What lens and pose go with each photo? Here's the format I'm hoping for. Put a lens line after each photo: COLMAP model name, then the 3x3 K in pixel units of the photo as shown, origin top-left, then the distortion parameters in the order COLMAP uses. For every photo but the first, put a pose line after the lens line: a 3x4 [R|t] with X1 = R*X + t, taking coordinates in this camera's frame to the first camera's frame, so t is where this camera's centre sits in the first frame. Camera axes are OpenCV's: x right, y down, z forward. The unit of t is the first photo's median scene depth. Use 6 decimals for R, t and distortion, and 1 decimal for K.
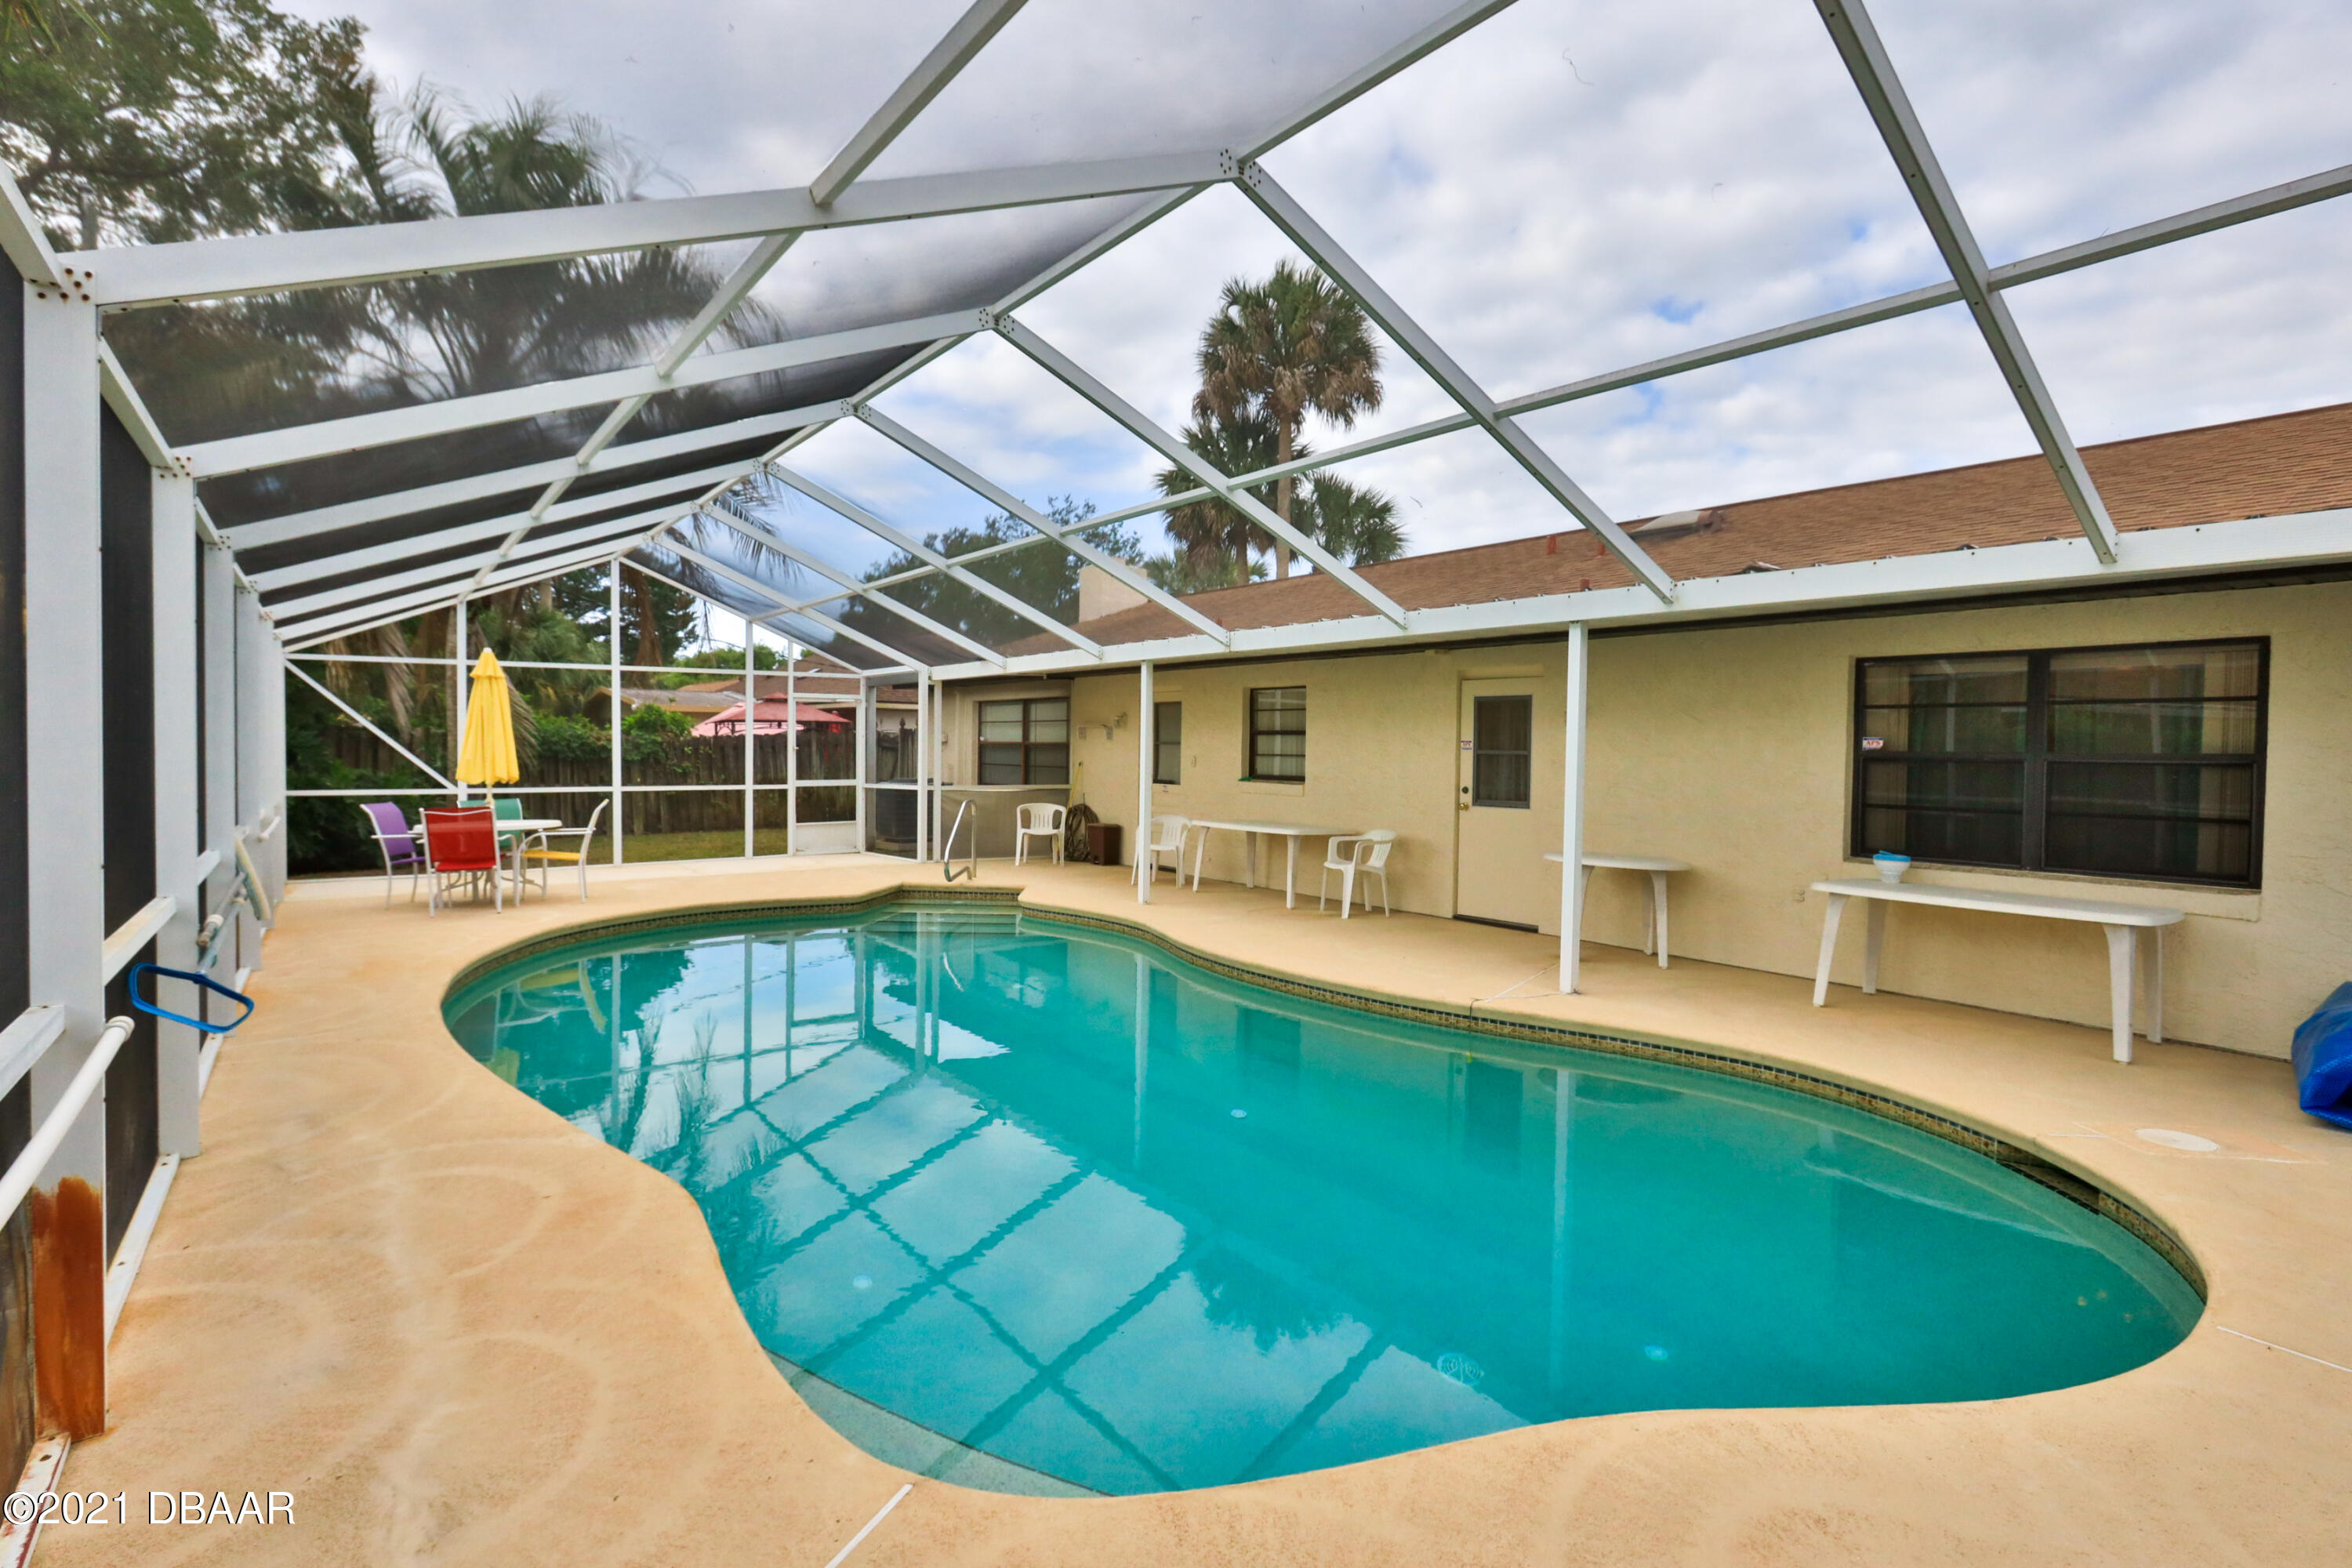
lens RADIAL K [[1089.0, 0, 1179.0], [0, 1089.0, 779.2], [0, 0, 1]] dist [0.000161, 0.001936]
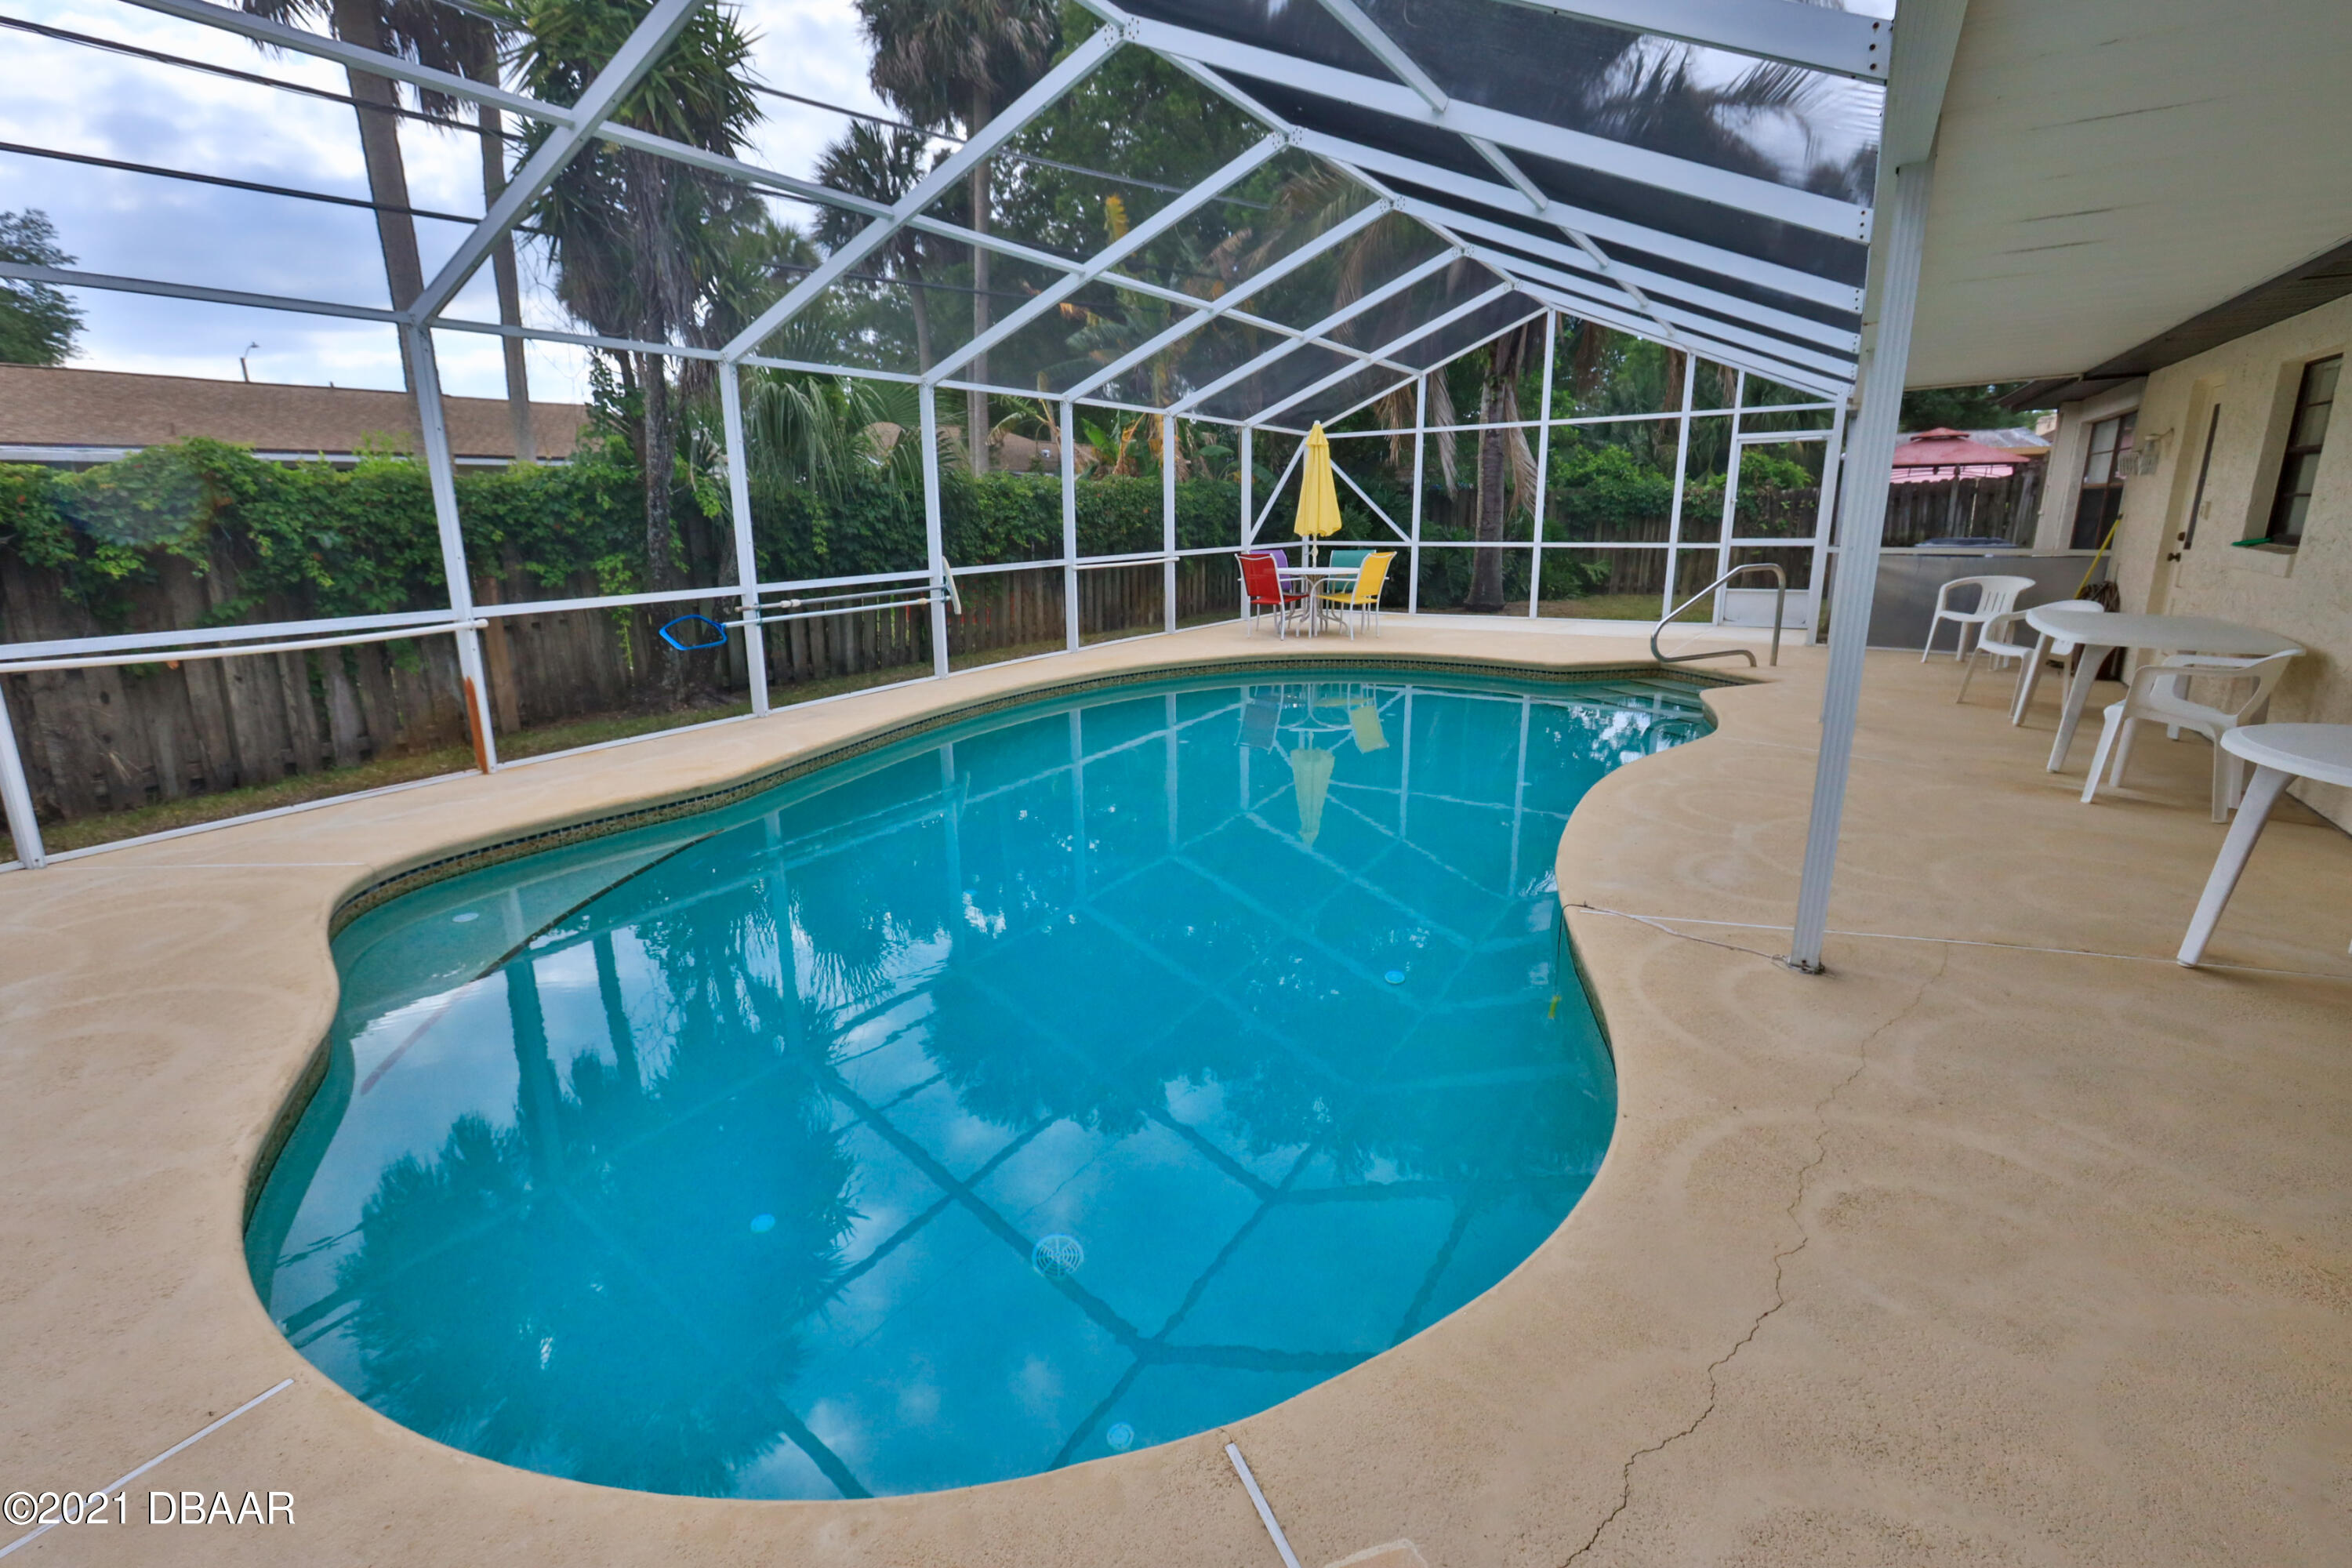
lens RADIAL K [[1089.0, 0, 1164.4], [0, 1089.0, 776.2], [0, 0, 1]] dist [0.000161, 0.001936]
pose [[0.355938, 0.208814, -0.910881, 0.287746], [-0.008971, 0.975434, 0.220107, -0.000986], [0.934467, -0.070173, 0.349067, 0.223028]]
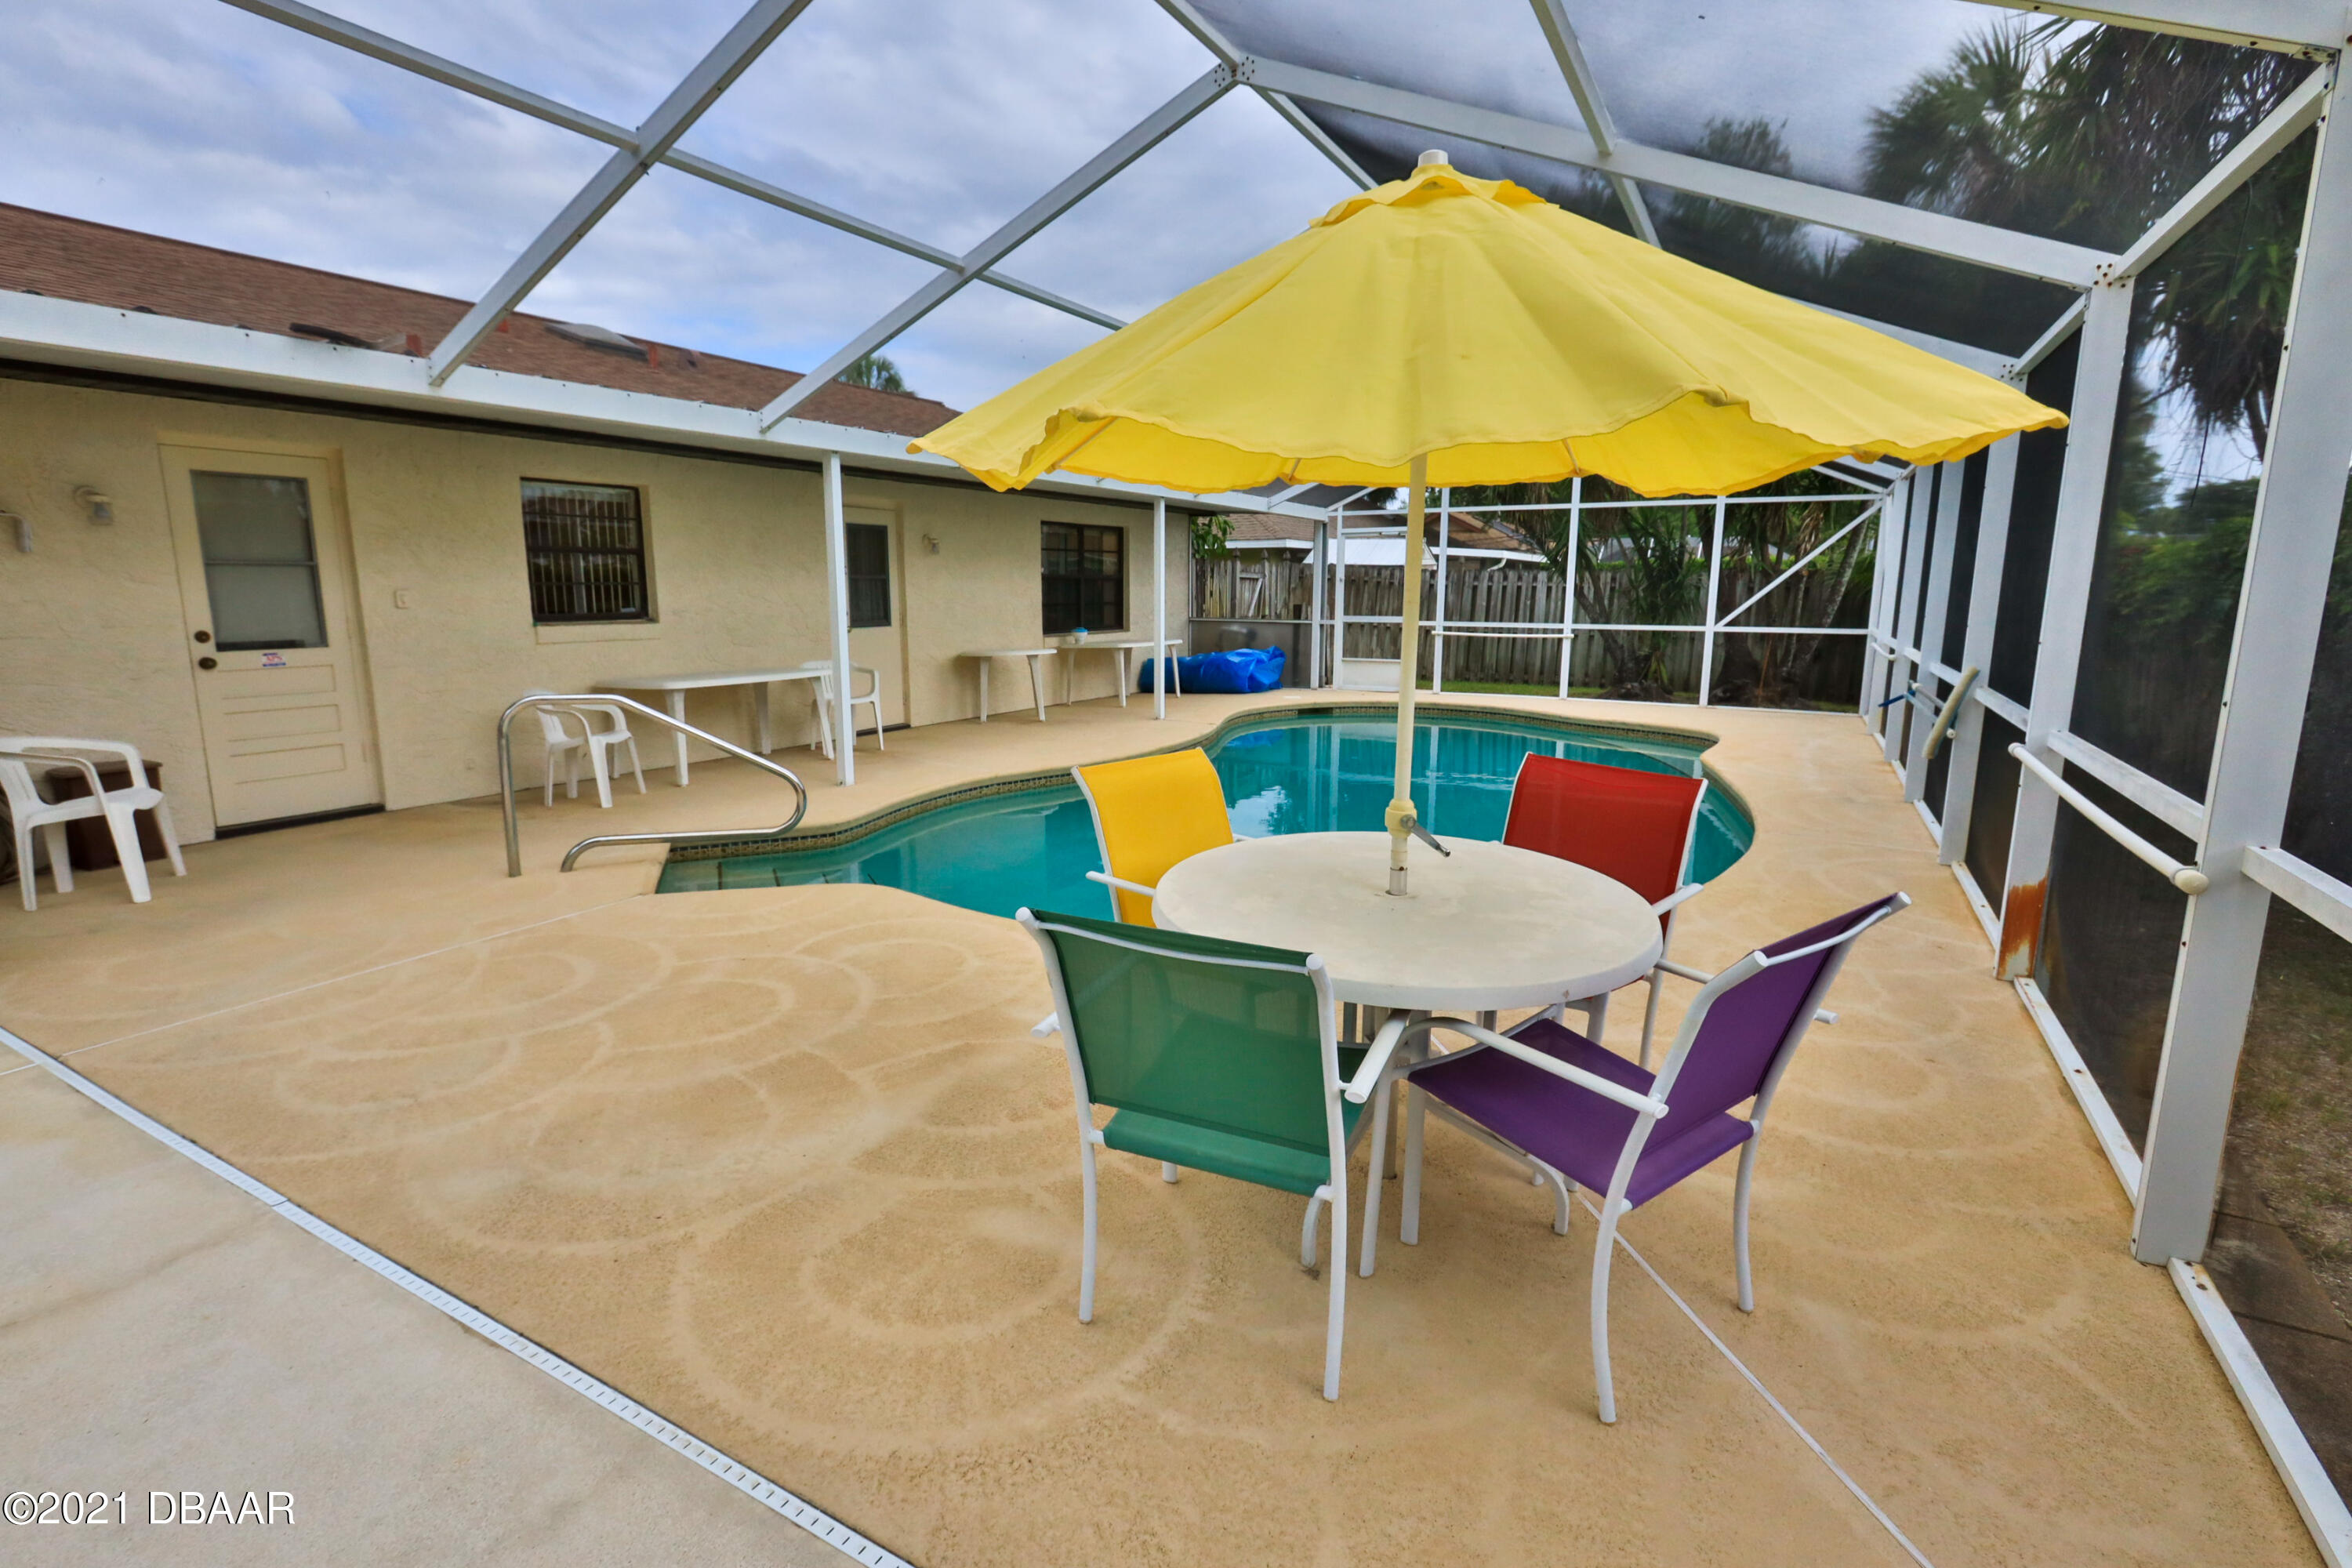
lens RADIAL K [[1089.0, 0, 1174.1], [0, 1089.0, 772.7], [0, 0, 1]] dist [0.000161, 0.001936]
pose [[-0.386157, -0.181743, 0.904352, -1.156948], [0.010525, 0.979466, 0.201333, -0.066192], [-0.922373, 0.087264, -0.376315, 1.538521]]
